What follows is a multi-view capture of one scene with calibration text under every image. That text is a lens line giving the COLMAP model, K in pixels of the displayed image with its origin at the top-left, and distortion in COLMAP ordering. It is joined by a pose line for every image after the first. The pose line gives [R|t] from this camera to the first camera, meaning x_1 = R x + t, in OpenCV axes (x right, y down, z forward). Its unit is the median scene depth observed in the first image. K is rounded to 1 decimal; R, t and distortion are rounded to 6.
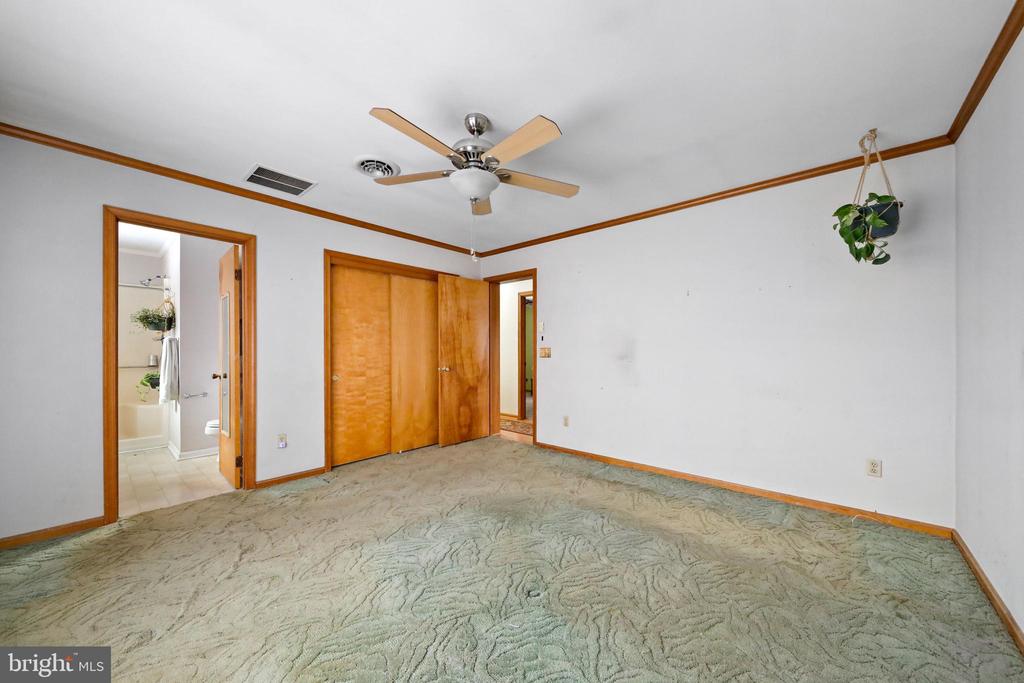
lens RADIAL K [[360.3, 0, 509.1], [0, 360.3, 337.1], [0, 0, 1]] dist [-0.000018, -0.000142]
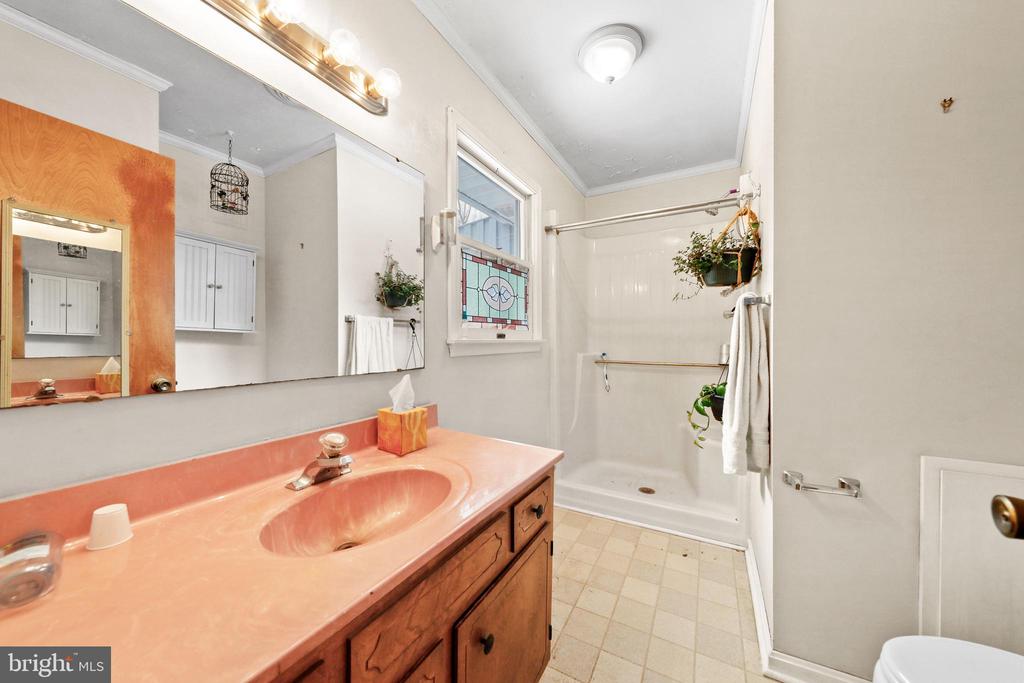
lens RADIAL K [[360.3, 0, 509.1], [0, 360.3, 337.1], [0, 0, 1]] dist [-0.000018, -0.000142]
pose [[0.215424, 0.011290, -0.976455, -0.621456], [-0.000139, 0.999934, 0.011531, 0.035521], [0.976521, -0.002349, 0.215411, 0.668707]]
